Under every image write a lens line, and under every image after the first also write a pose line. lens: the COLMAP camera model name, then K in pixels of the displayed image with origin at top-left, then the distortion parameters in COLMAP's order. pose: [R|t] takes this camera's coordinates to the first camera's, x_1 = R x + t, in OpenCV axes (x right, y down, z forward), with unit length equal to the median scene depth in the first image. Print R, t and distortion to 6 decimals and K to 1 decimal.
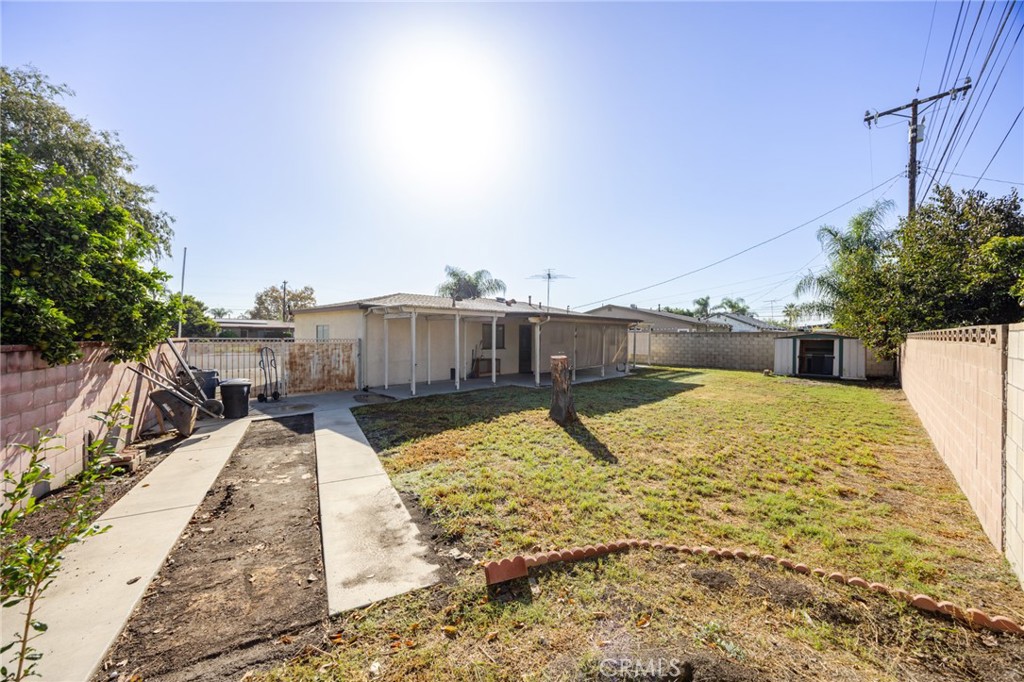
lens RADIAL K [[389.7, 0, 512.7], [0, 389.7, 336.6], [0, 0, 1]] dist [-0.005807, 0.000138]
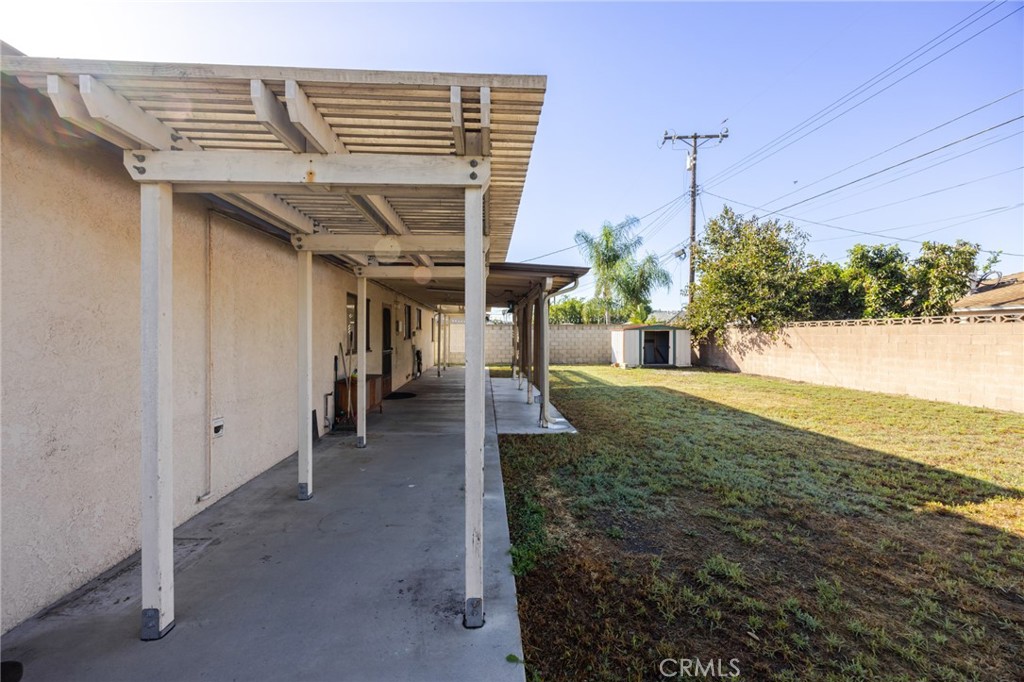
lens RADIAL K [[389.7, 0, 512.7], [0, 389.7, 336.6], [0, 0, 1]] dist [-0.005807, 0.000138]
pose [[0.681620, -0.008919, 0.731652, -0.248821], [0.005675, 0.999960, 0.006903, 0.014034], [-0.731684, -0.000553, 0.681643, 0.577426]]
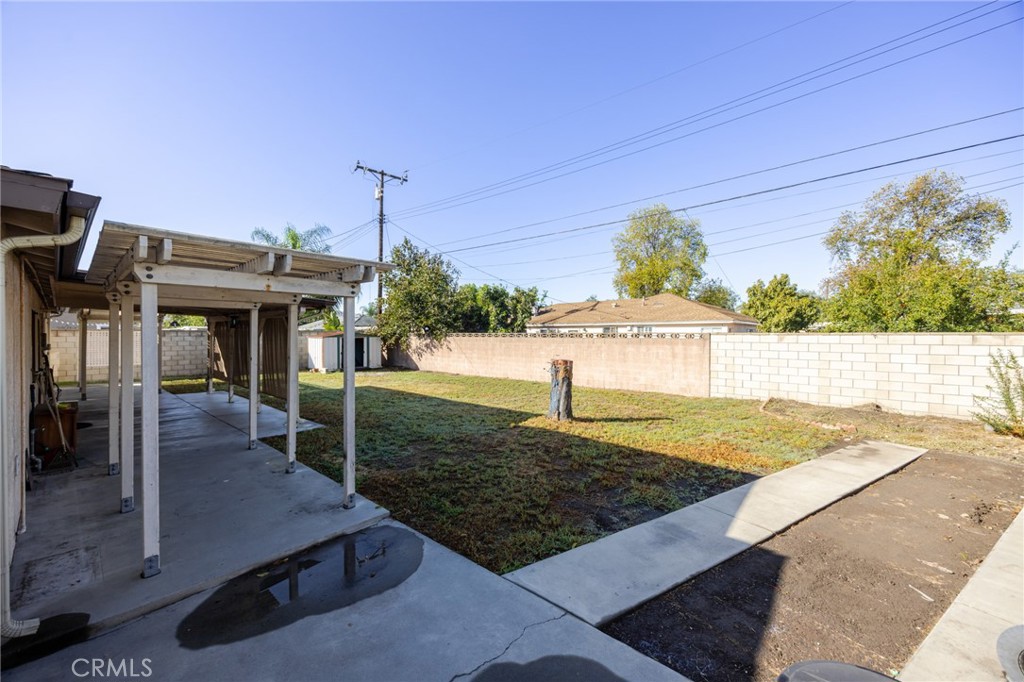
lens RADIAL K [[389.7, 0, 512.7], [0, 389.7, 336.6], [0, 0, 1]] dist [-0.005807, 0.000138]
pose [[-0.047193, -0.011744, 0.998817, -0.433878], [0.002312, 0.999927, 0.011866, -0.009469], [-0.998883, 0.002869, -0.047163, 0.575815]]
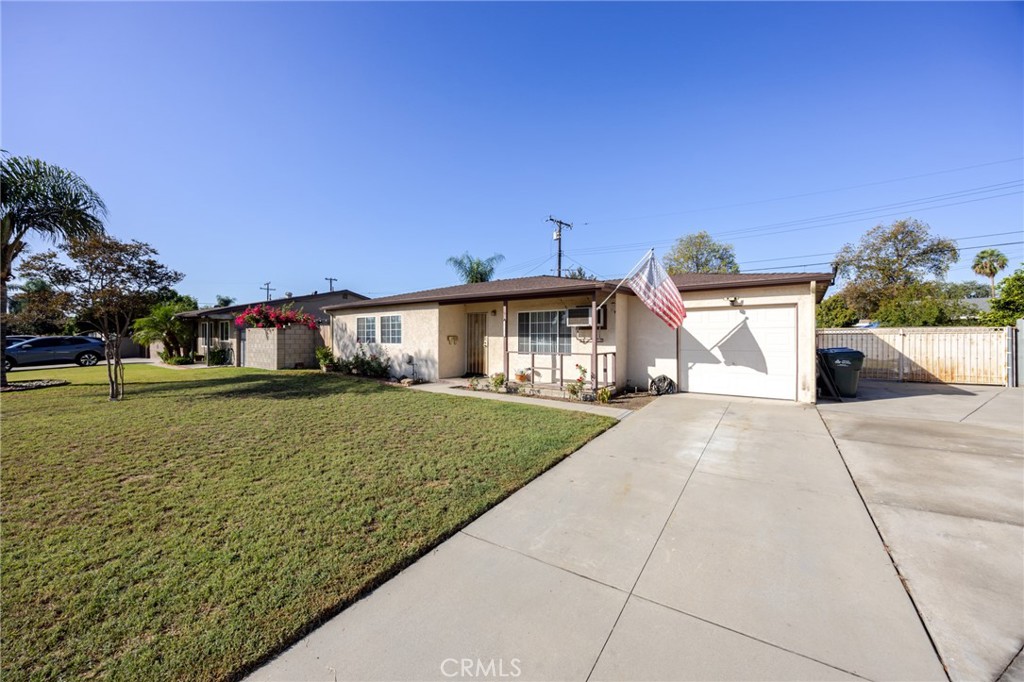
lens RADIAL K [[389.7, 0, 512.7], [0, 389.7, 336.6], [0, 0, 1]] dist [-0.005807, 0.000138]
pose [[-0.100220, -0.003880, 0.994958, -1.051922], [0.003579, 0.999985, 0.004260, 0.014138], [-0.994959, 0.003988, -0.100205, 1.457501]]
